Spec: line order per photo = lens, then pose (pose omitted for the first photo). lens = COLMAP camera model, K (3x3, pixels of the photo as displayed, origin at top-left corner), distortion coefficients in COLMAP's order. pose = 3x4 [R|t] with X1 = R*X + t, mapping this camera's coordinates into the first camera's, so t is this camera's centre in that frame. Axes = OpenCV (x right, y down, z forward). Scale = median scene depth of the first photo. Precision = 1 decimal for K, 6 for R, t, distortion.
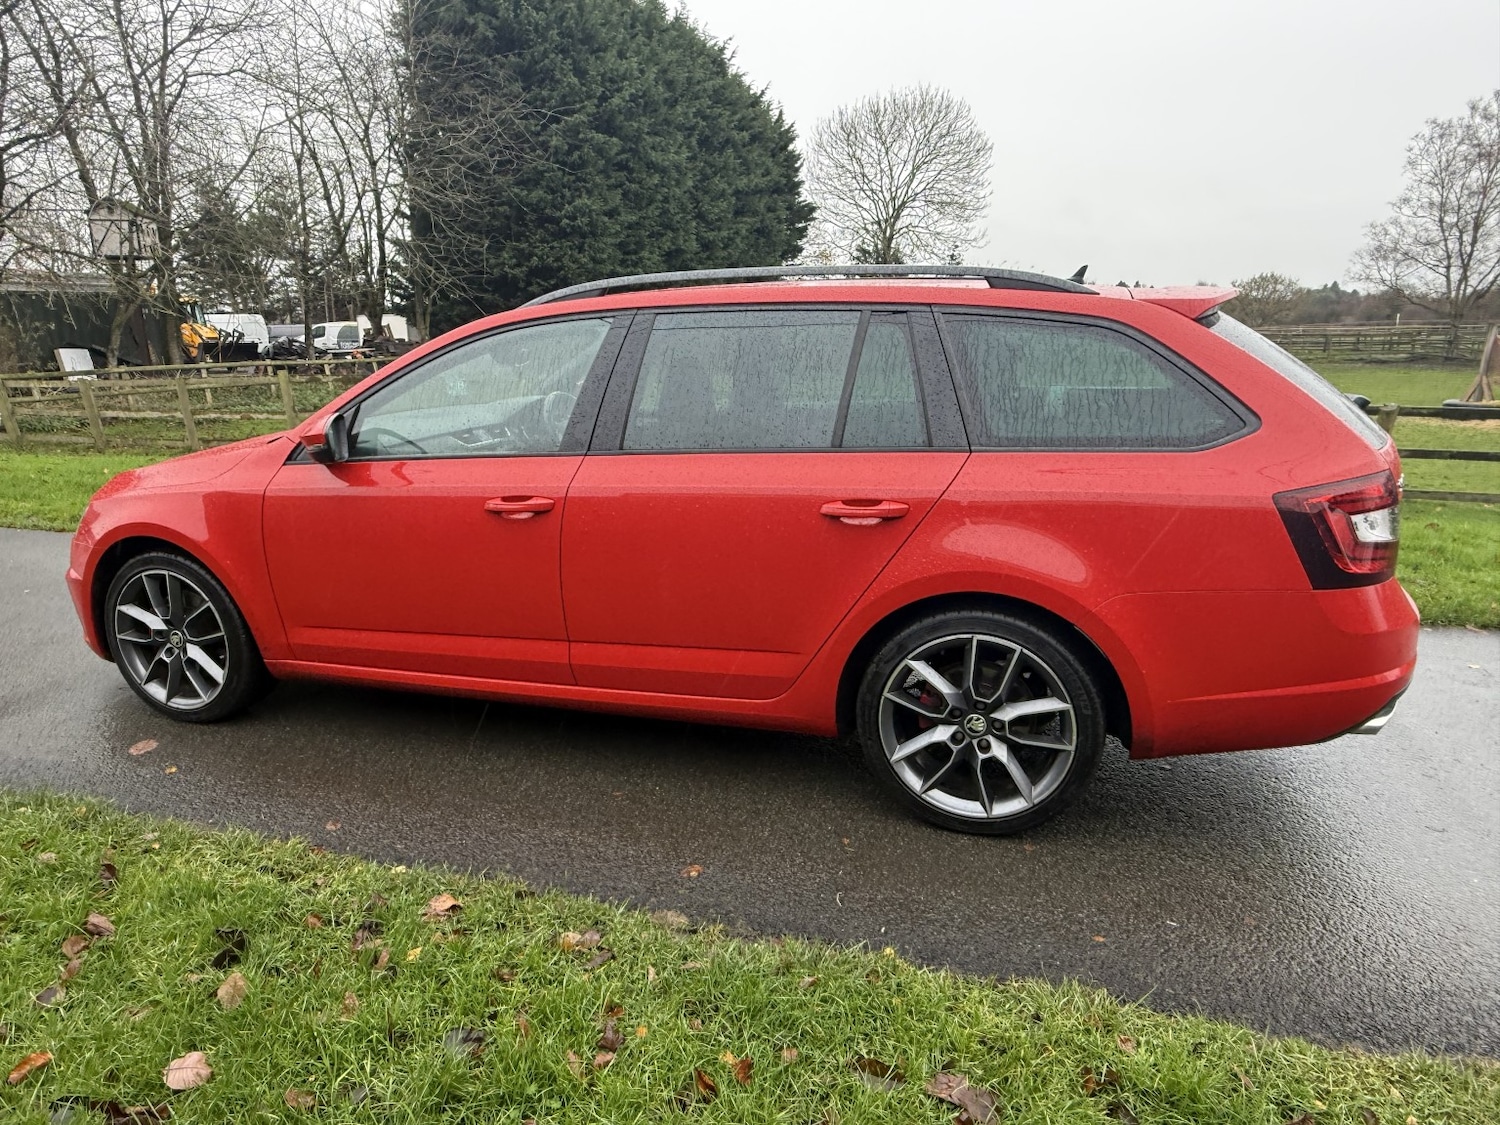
lens RADIAL K [[935.7, 0, 757.3], [0, 935.7, 564.1], [0, 0, 1]] dist [0.002218, 0.002167]
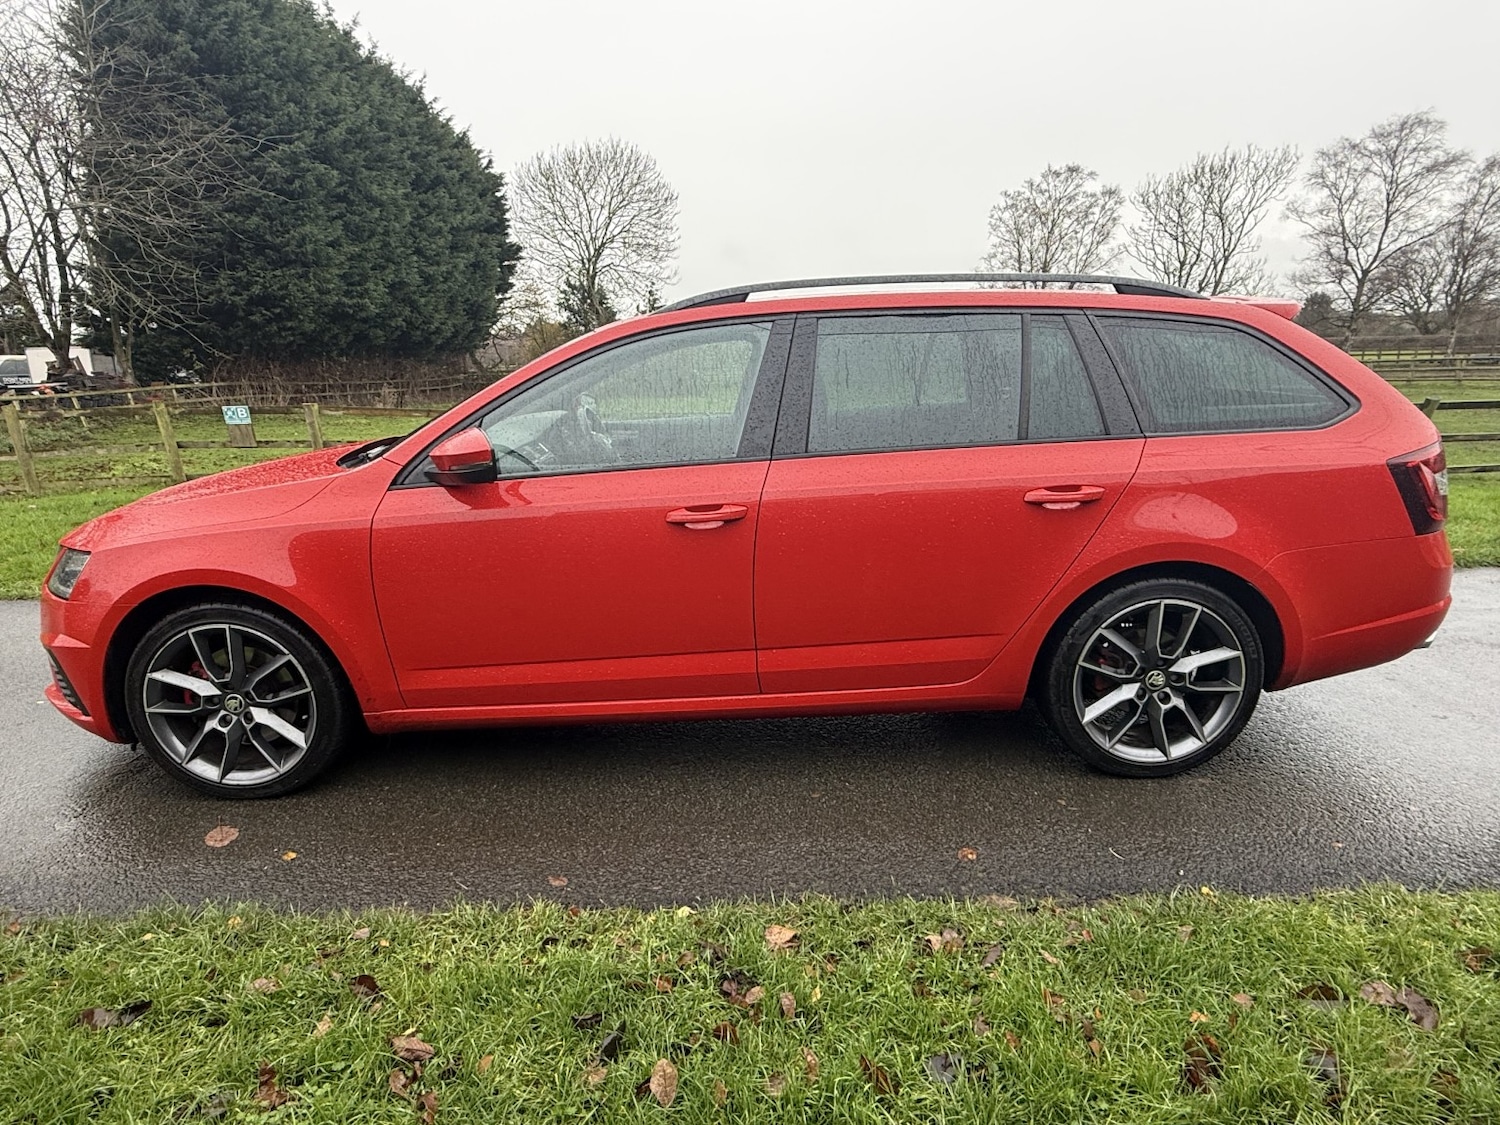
lens RADIAL K [[846.0, 0, 750.0], [0, 846.0, 562.5], [0, 0, 1]] dist [0.001763, -0.000399]
pose [[0.951536, -0.082423, 0.296287, -0.384361], [0.084999, 0.996372, 0.004199, -0.011157], [-0.295558, 0.021189, 0.955090, 0.123685]]
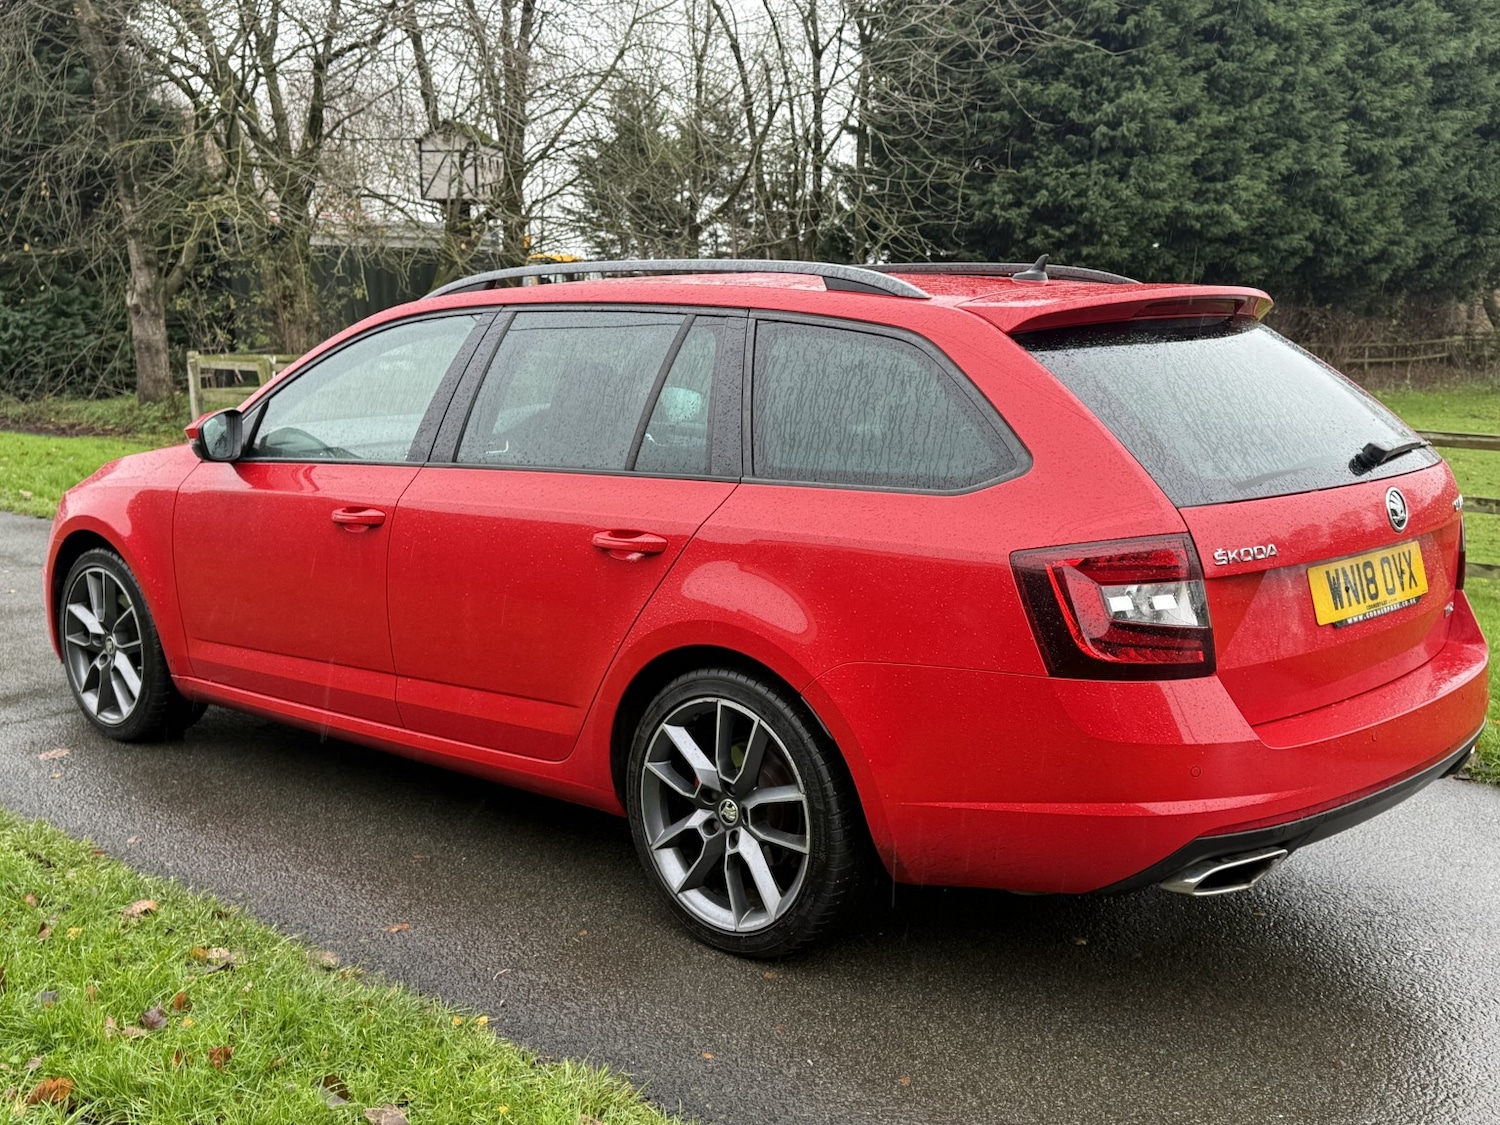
lens RADIAL K [[1611.1, 0, 791.1], [0, 1611.1, 574.0], [0, 0, 1]] dist [0.161767, -0.335194]
pose [[0.916498, 0.079111, -0.392139, 0.606890], [-0.110894, 0.992077, -0.059034, 0.030850], [0.384362, 0.097591, 0.918010, -0.223847]]
